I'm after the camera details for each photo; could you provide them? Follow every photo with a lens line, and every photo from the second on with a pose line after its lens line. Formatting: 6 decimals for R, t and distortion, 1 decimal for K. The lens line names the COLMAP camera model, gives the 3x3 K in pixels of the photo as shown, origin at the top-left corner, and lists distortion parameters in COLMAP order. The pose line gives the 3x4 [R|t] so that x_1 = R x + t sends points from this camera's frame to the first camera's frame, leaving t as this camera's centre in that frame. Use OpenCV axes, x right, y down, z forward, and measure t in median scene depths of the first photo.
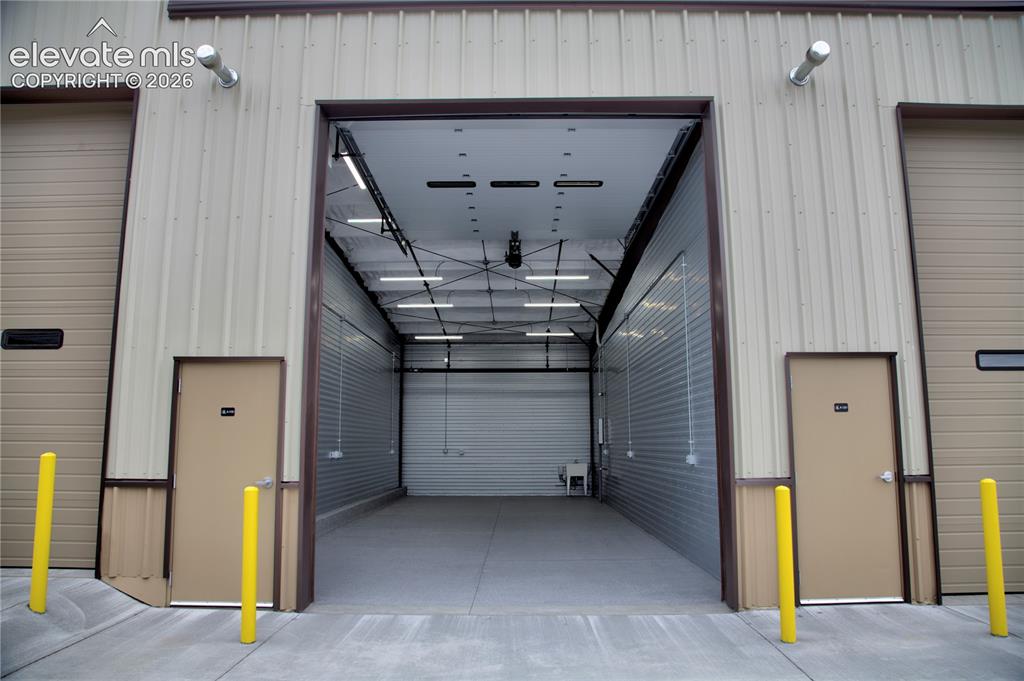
lens RADIAL K [[689.2, 0, 512.0], [0, 689.2, 340.5], [0, 0, 1]] dist [-0.136309, 0.000745]
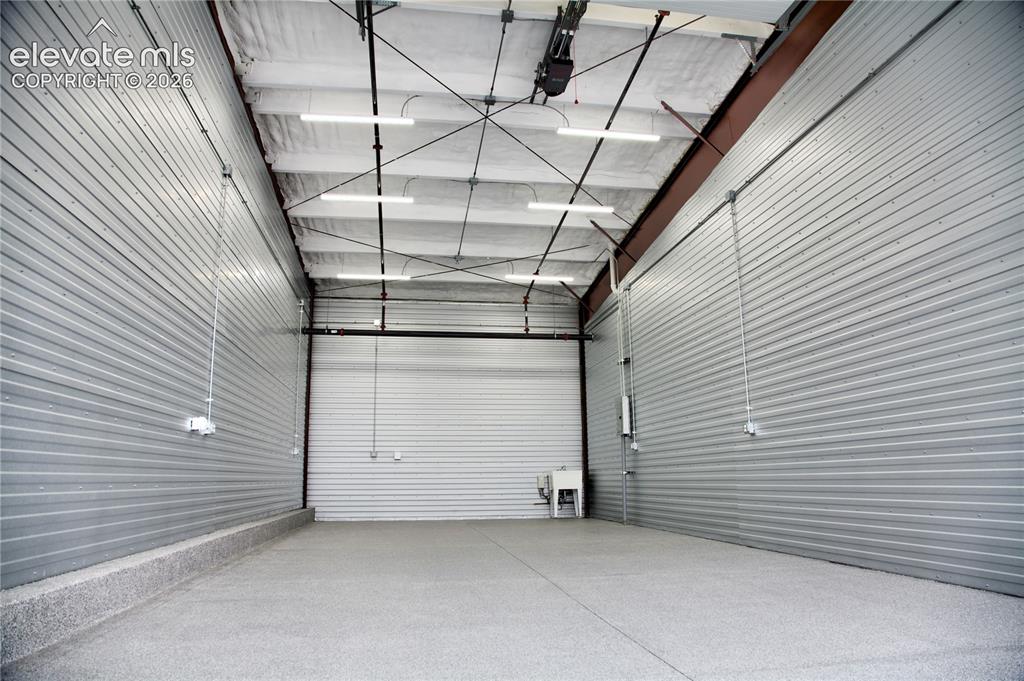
lens RADIAL K [[689.2, 0, 512.0], [0, 689.2, 340.5], [0, 0, 1]] dist [-0.136309, 0.000745]
pose [[0.986587, 0.023946, 0.161472, -0.075810], [-0.016038, 0.998615, -0.050103, 0.082687], [-0.162448, 0.046841, 0.985605, 0.315956]]
